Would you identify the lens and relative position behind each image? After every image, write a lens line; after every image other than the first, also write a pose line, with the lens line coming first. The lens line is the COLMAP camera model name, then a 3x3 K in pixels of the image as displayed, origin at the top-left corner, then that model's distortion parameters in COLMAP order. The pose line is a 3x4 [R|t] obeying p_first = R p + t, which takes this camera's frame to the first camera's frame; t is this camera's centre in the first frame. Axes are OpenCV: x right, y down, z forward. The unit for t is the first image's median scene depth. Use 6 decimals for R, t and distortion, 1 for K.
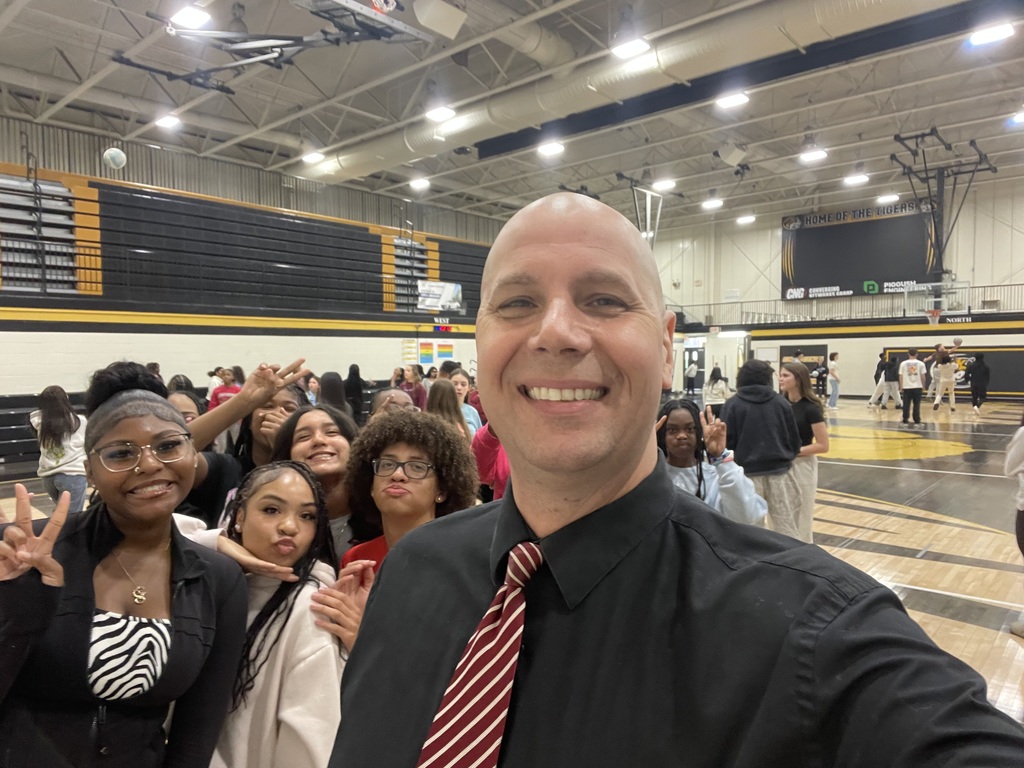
lens RADIAL K [[705.5, 0, 512.0], [0, 705.5, 384.0], [0, 0, 1]] dist [0.097557, -0.094689]
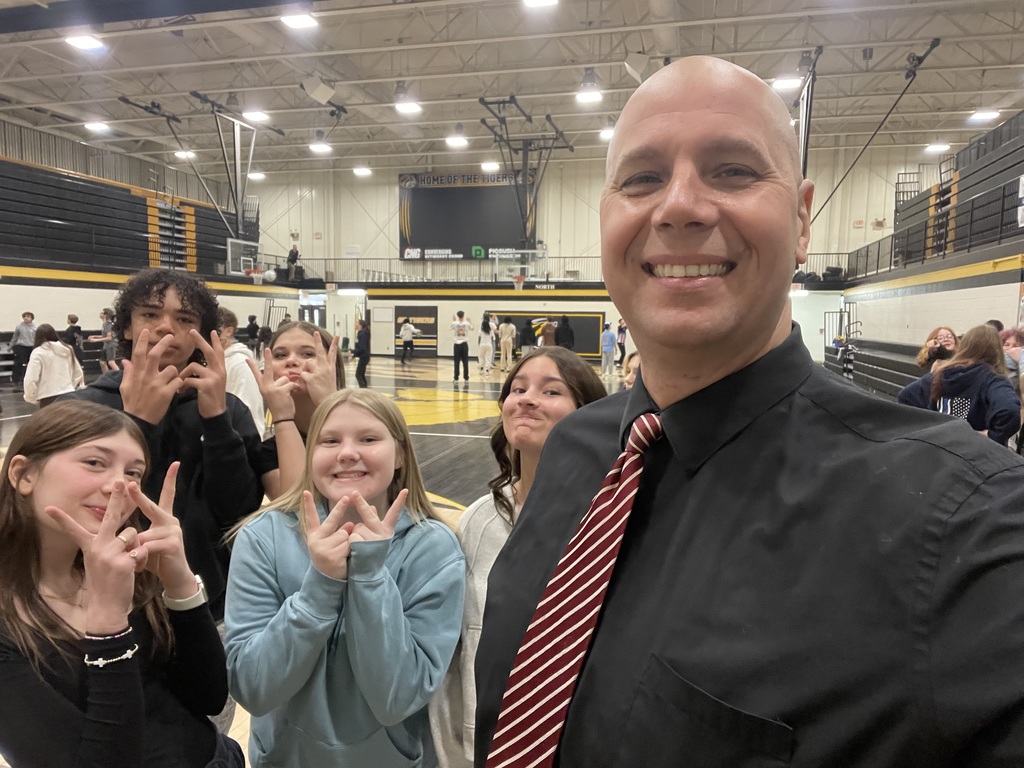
lens RADIAL K [[705.5, 0, 512.0], [0, 705.5, 384.0], [0, 0, 1]] dist [0.097557, -0.094689]
pose [[0.898559, -0.021911, 0.438305, 0.090964], [-0.003491, 0.998364, 0.057066, -0.002299], [-0.438839, -0.052807, 0.897013, 0.047568]]
